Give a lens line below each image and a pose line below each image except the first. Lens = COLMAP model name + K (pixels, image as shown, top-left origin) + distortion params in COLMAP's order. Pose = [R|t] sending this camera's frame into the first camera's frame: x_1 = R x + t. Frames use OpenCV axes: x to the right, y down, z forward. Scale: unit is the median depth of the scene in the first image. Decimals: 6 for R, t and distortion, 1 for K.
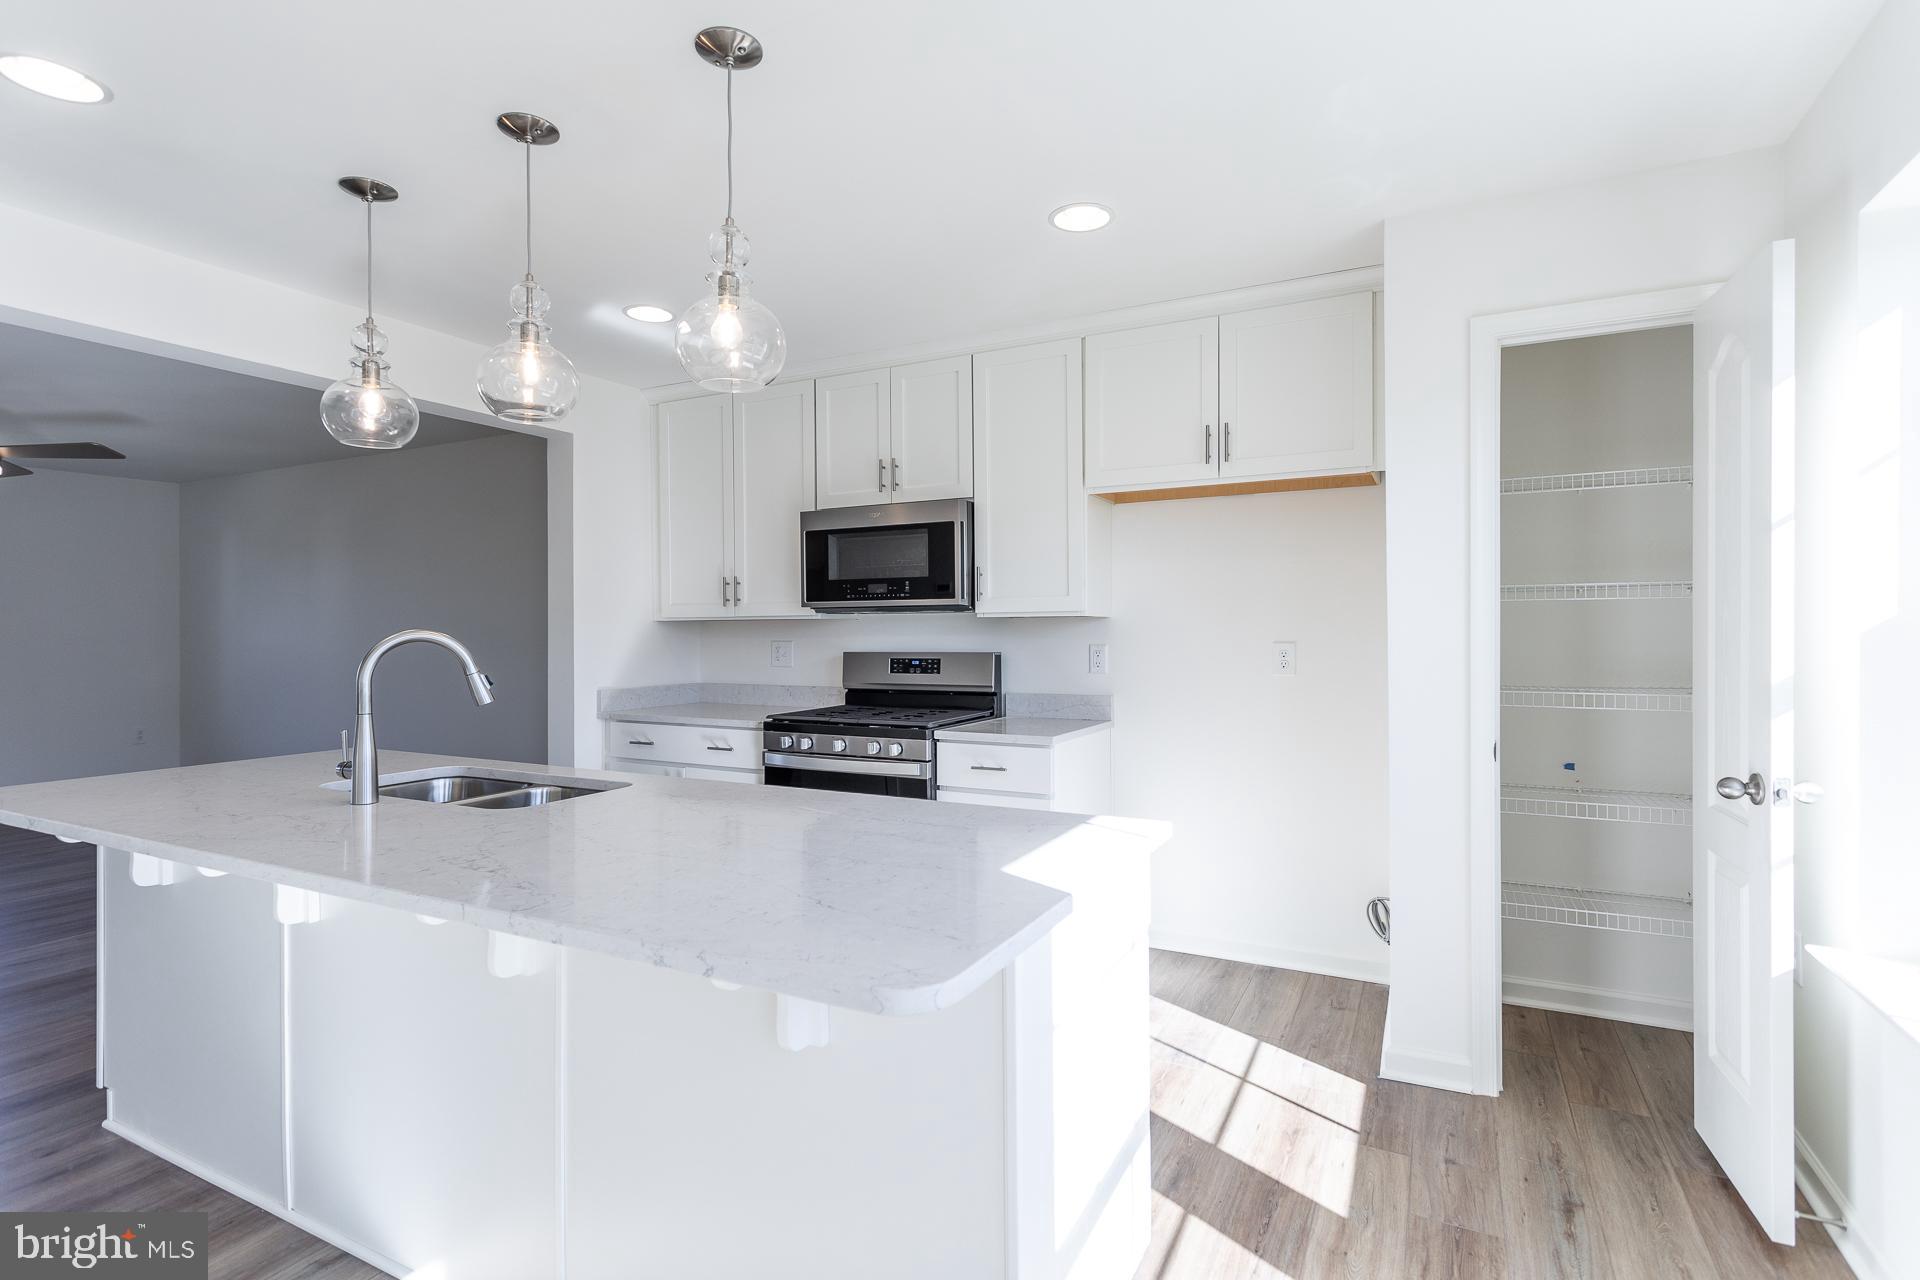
lens RADIAL K [[900.9, 0, 985.7], [0, 900.9, 631.2], [0, 0, 1]] dist [0.005306, 0.002502]
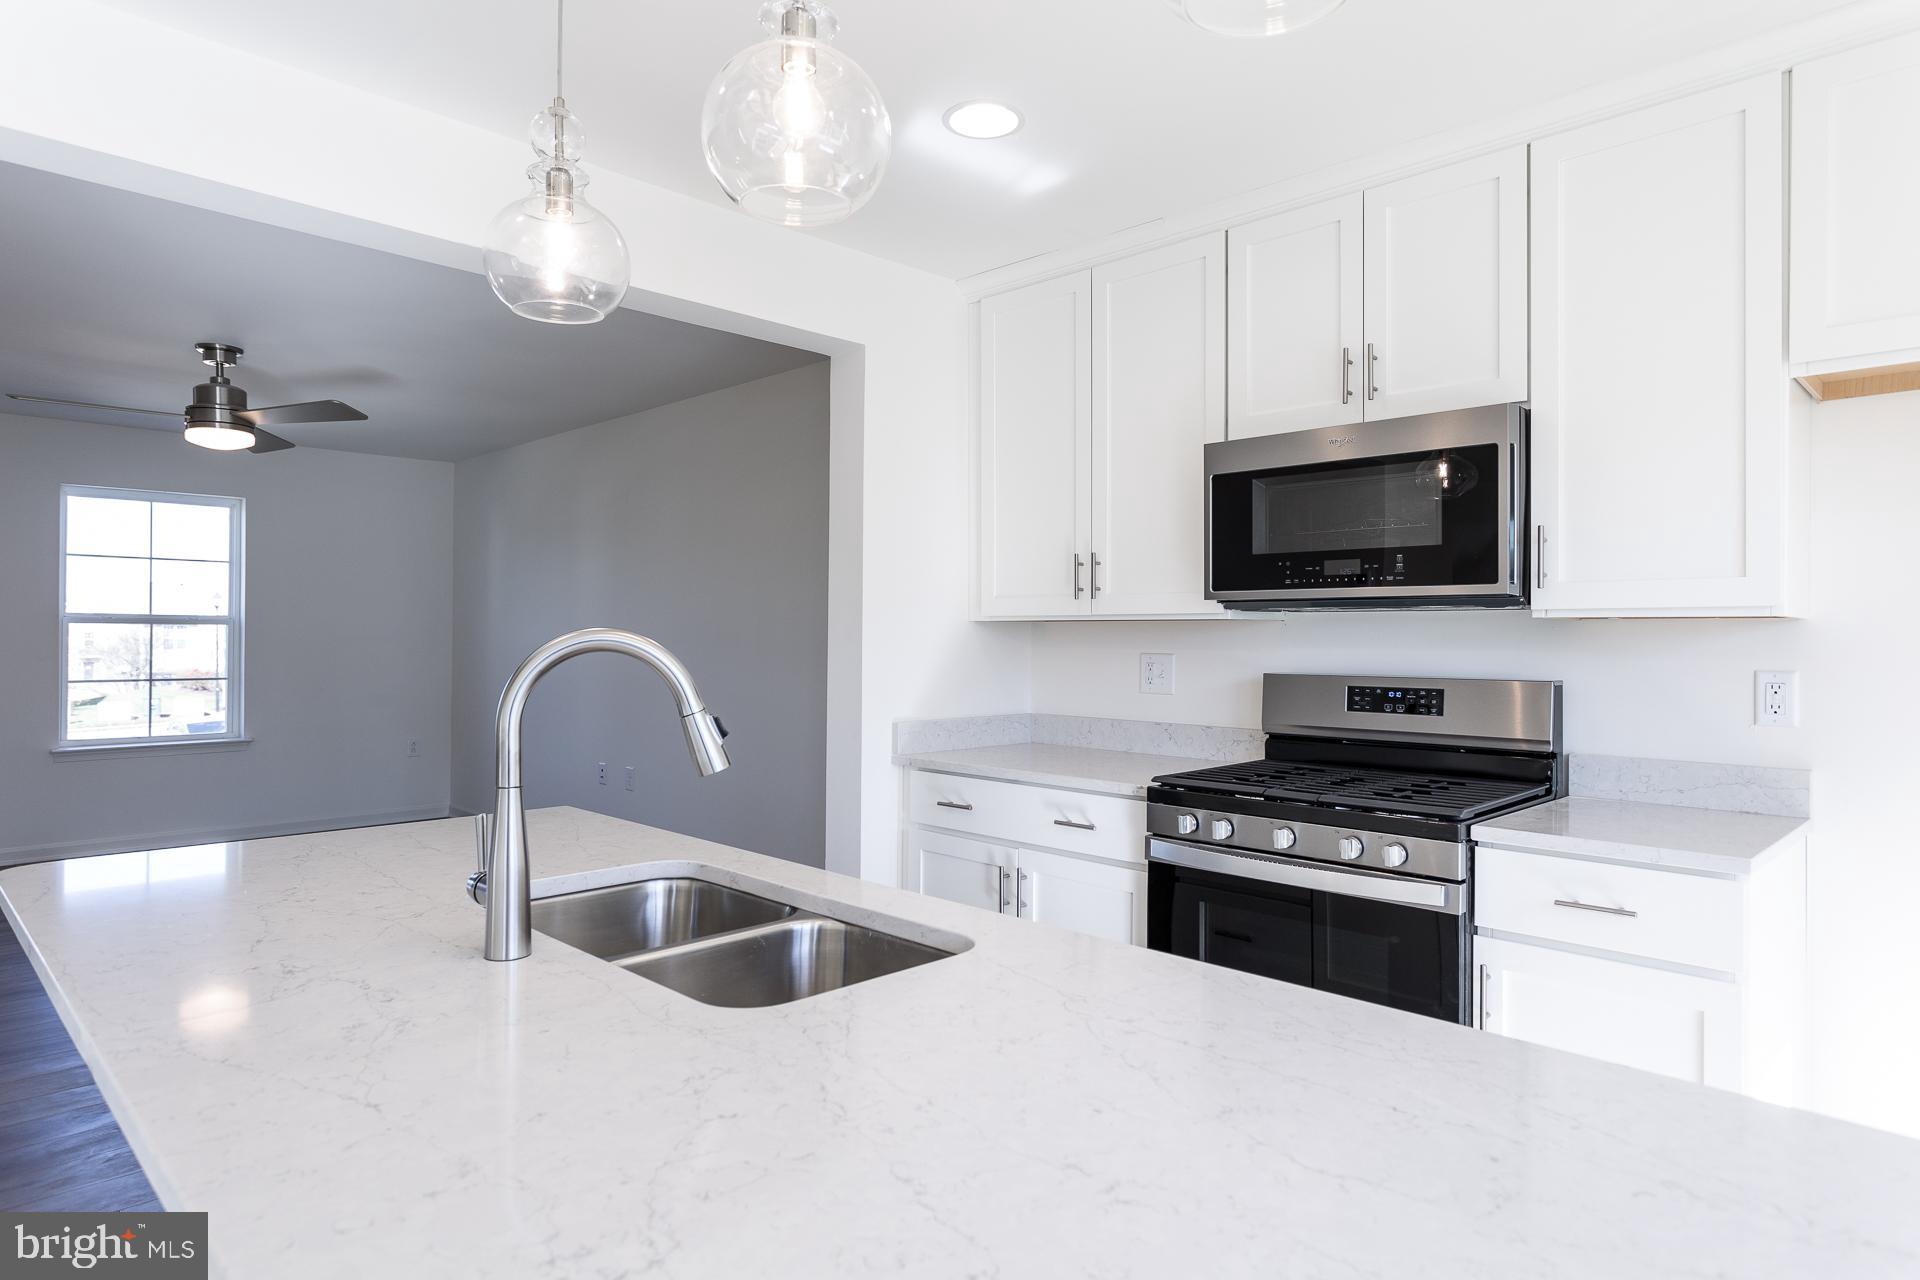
lens RADIAL K [[1117.9, 0, 997.8], [0, 1117.9, 633.7], [0, 0, 1]] dist [0.000909, 0.001448]
pose [[0.954475, 0.010994, -0.298088, -0.116380], [-0.012332, 0.999921, -0.002610, 0.000099], [0.298036, 0.006167, 0.954535, 0.243985]]
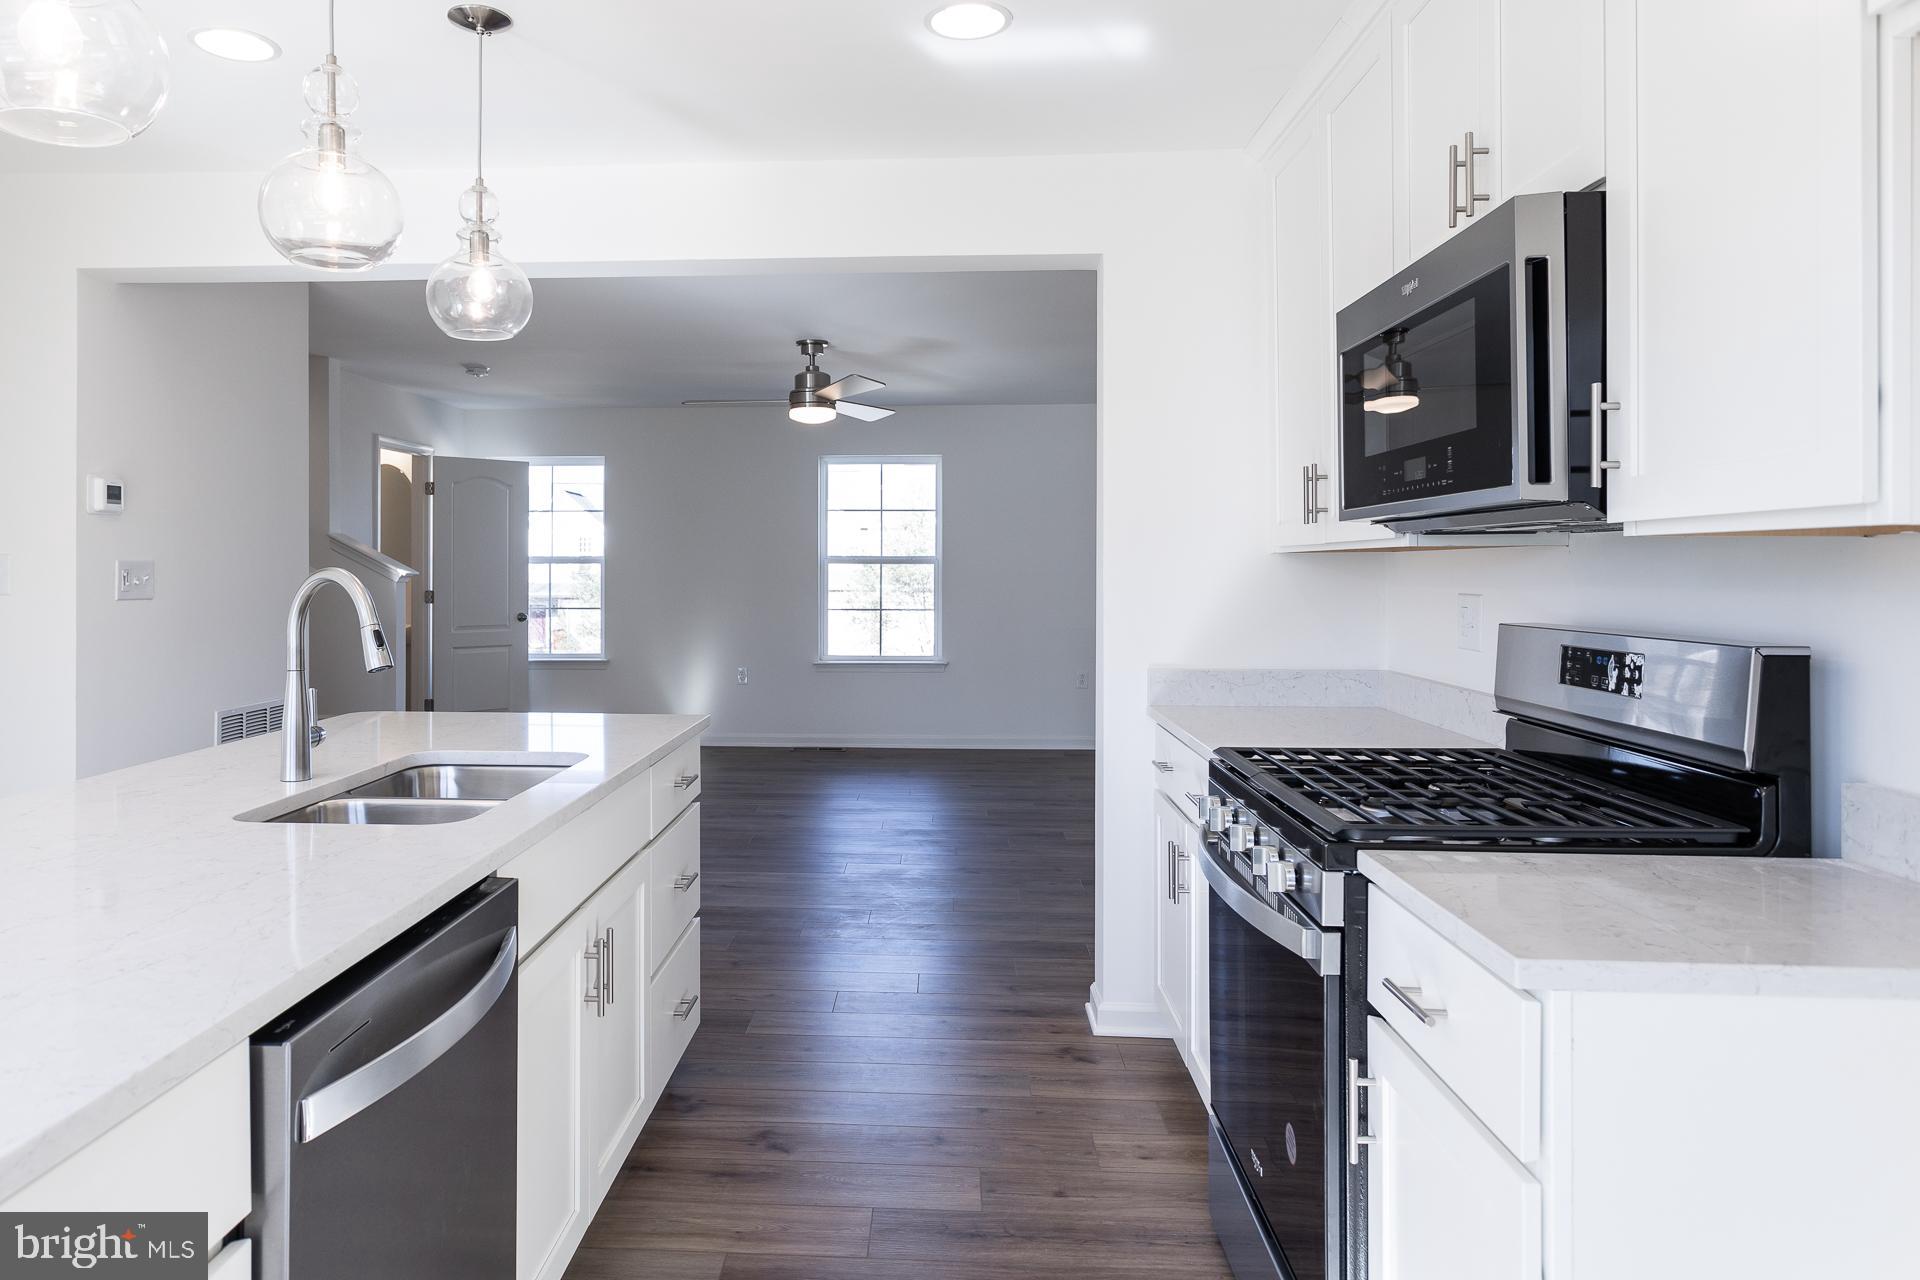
lens RADIAL K [[1261.8, 0, 877.7], [0, 1261.8, 555.4], [0, 0, 1]] dist [-0.009450, -0.000841]
pose [[0.386045, -0.003740, -0.922472, 0.304775], [-0.004997, 0.999969, -0.006145, -0.004393], [0.922466, 0.006982, 0.386014, 0.562630]]
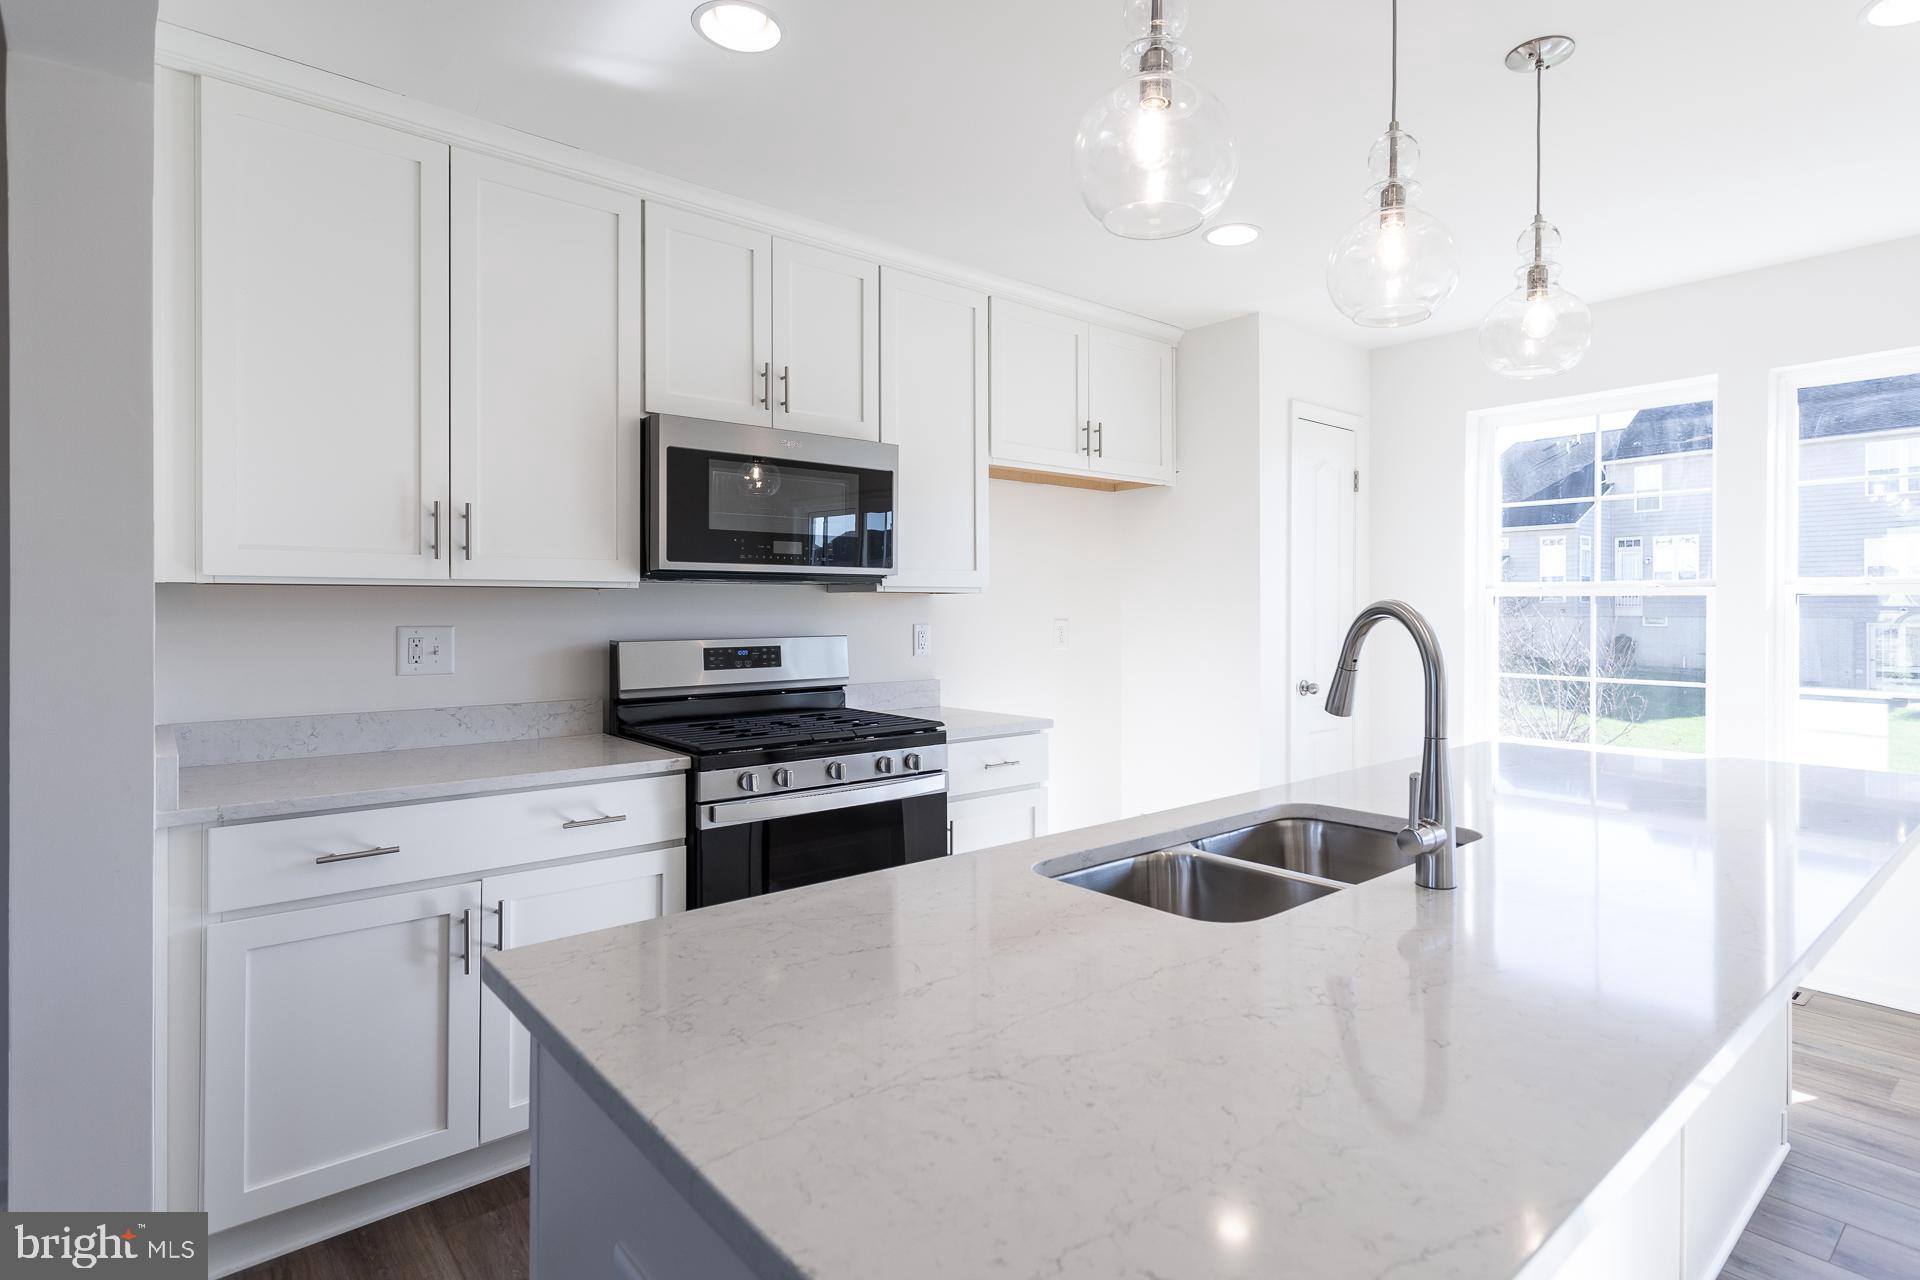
lens RADIAL K [[943.3, 0, 974.4], [0, 943.3, 627.7], [0, 0, 1]] dist [0.021006, 0.000546]
pose [[0.410012, -0.014056, 0.911972, -0.737792], [0.001821, 0.999892, 0.014593, 0.004429], [-0.912078, -0.004323, 0.409993, 0.563471]]
